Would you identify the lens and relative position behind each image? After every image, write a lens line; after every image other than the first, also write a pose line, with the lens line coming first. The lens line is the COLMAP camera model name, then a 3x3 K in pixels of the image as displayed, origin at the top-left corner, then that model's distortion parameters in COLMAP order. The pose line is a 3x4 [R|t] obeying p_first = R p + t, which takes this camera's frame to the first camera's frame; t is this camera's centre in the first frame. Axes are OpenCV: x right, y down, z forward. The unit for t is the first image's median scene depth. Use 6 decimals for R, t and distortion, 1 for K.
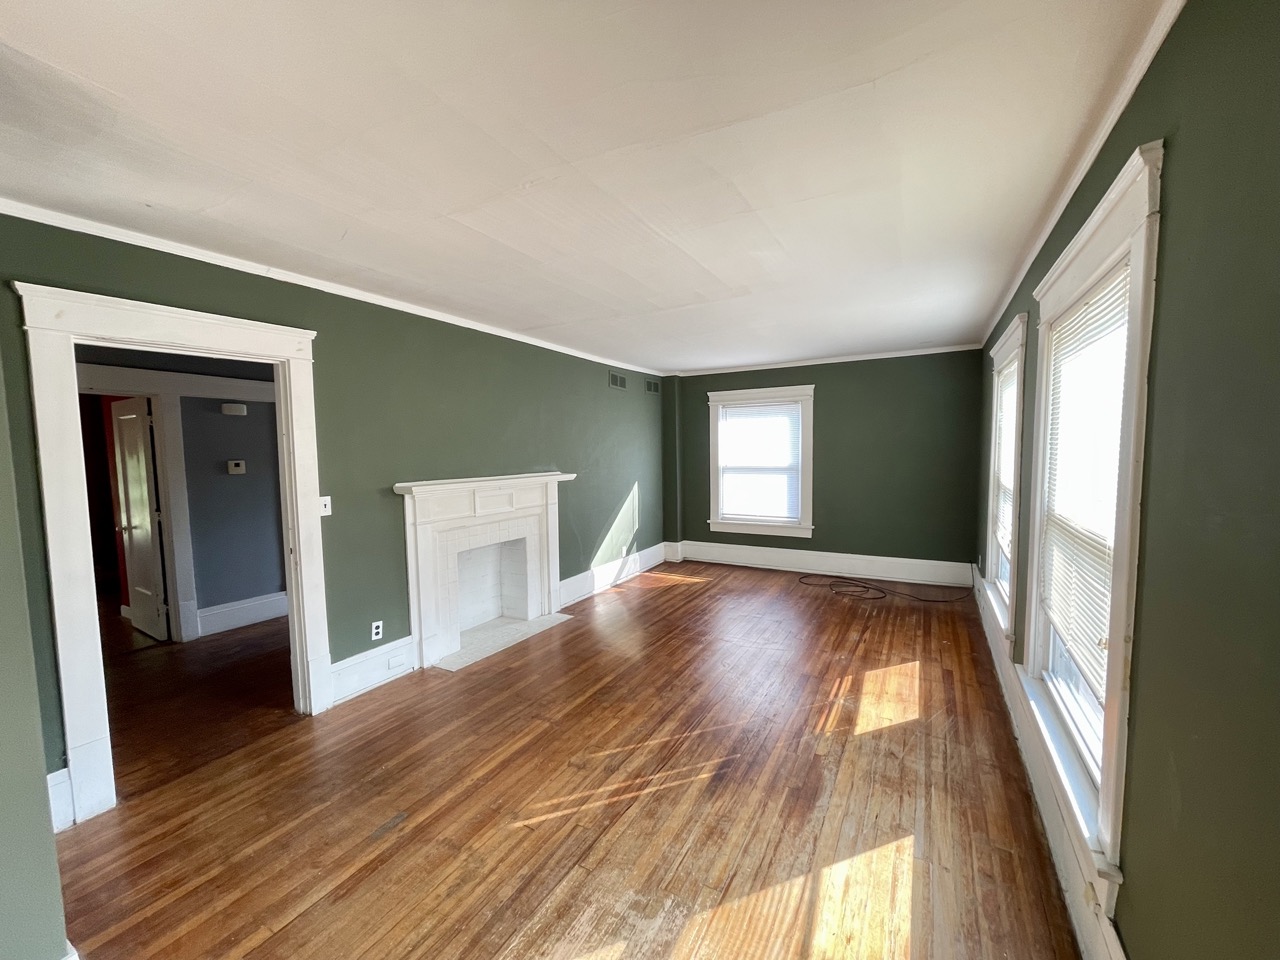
lens RADIAL K [[512.1, 0, 632.8], [0, 512.1, 484.8], [0, 0, 1]] dist [0.003723, 0.000750]
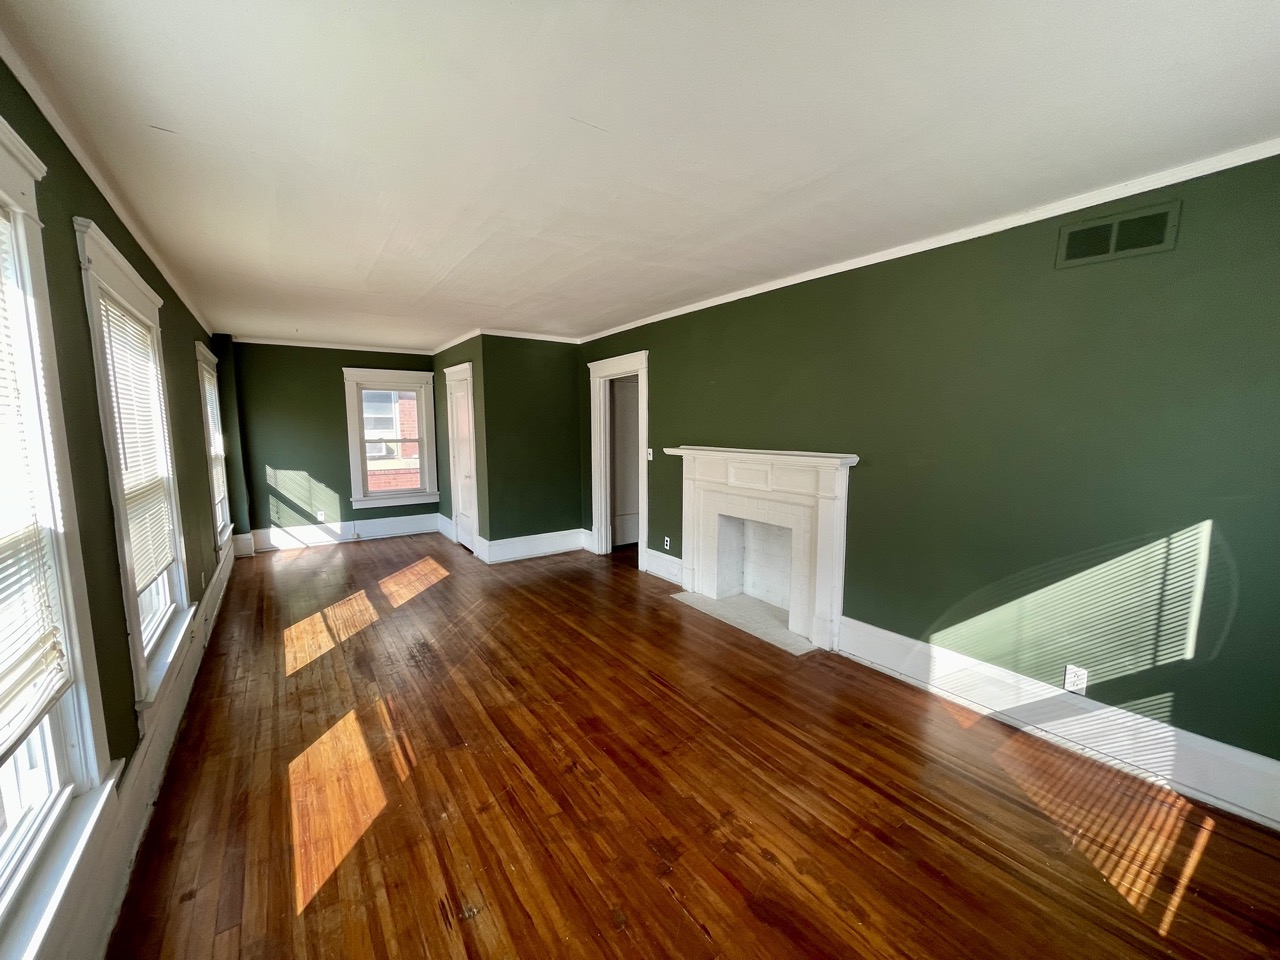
lens RADIAL K [[512.1, 0, 632.8], [0, 512.1, 484.8], [0, 0, 1]] dist [0.003723, 0.000750]
pose [[-0.429160, 0.119877, -0.895238, 0.840932], [-0.056876, 0.985600, 0.159242, -0.111351], [0.901436, 0.119258, -0.416162, 1.497776]]
